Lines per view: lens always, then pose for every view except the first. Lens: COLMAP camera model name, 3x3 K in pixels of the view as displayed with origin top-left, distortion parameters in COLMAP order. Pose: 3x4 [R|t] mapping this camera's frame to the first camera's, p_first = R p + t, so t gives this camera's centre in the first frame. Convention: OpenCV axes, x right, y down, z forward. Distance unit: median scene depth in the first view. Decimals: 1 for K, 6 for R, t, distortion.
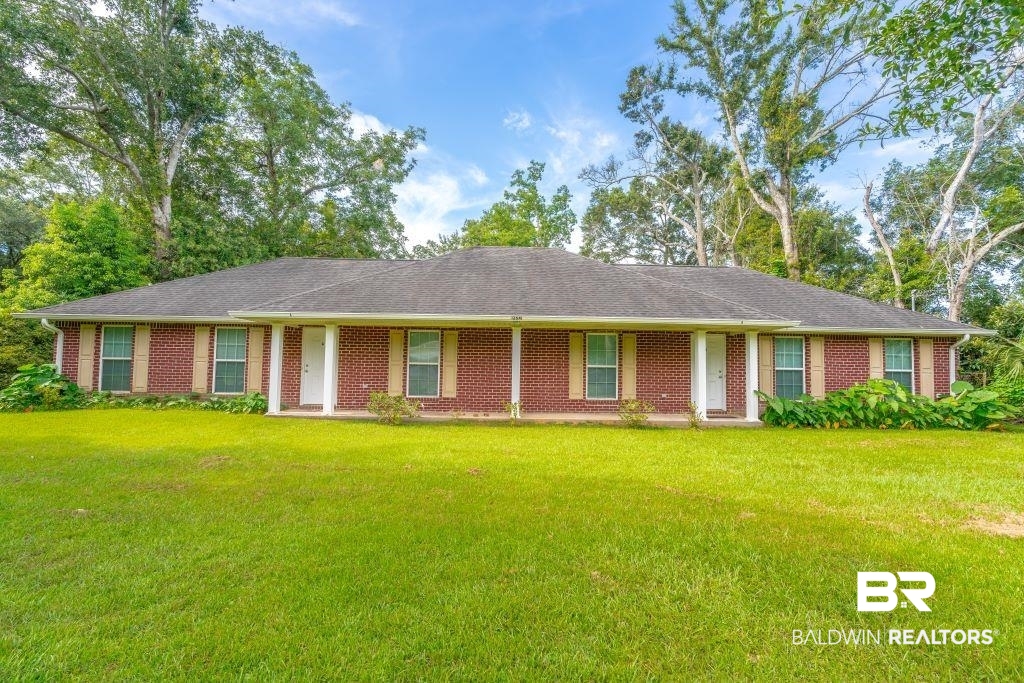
lens RADIAL K [[470.0, 0, 518.8], [0, 470.0, 336.3], [0, 0, 1]] dist [-0.005128, 0.001827]
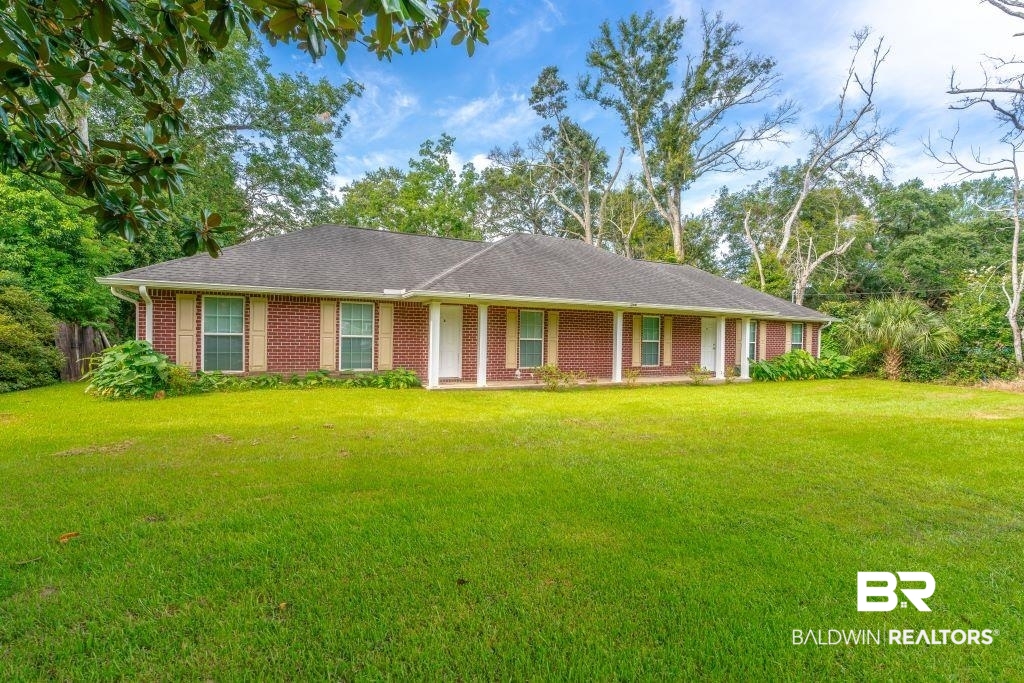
lens RADIAL K [[470.0, 0, 522.4], [0, 470.0, 336.9], [0, 0, 1]] dist [-0.005128, 0.001827]
pose [[0.905928, 0.000851, 0.423431, -0.709387], [-0.029188, 0.997745, 0.060443, -0.016451], [-0.422424, -0.067116, 0.903910, -0.025538]]
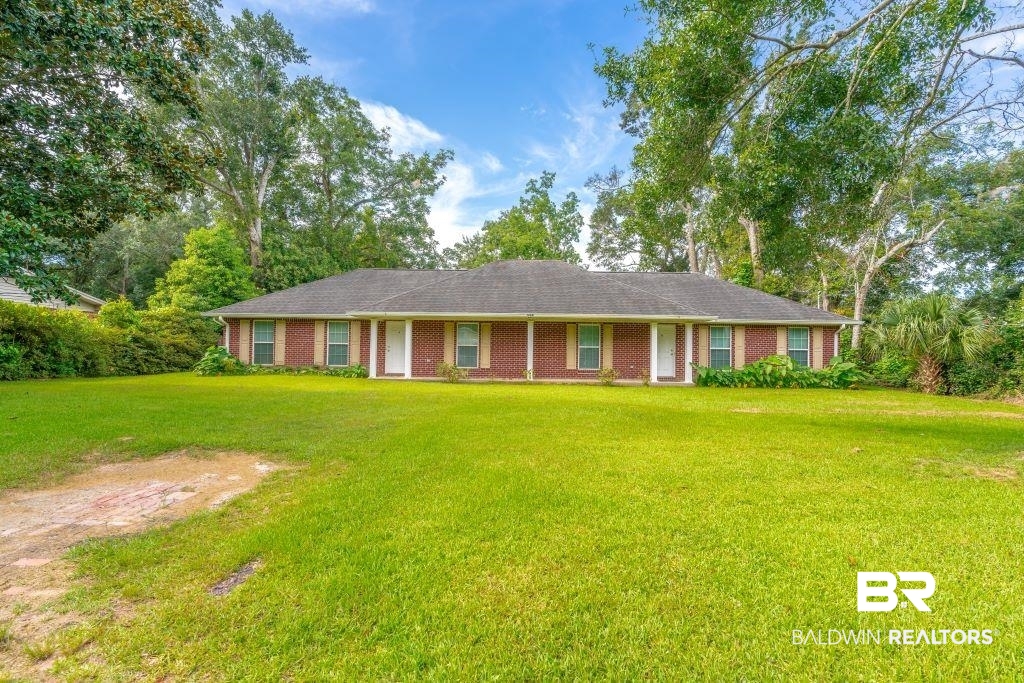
lens RADIAL K [[470.0, 0, 522.4], [0, 470.0, 343.3], [0, 0, 1]] dist [-0.005128, 0.001827]
pose [[0.999699, -0.002789, -0.024391, 0.005330], [0.003792, 0.999145, 0.041166, -0.008757], [0.024255, -0.041246, 0.998855, -0.469177]]
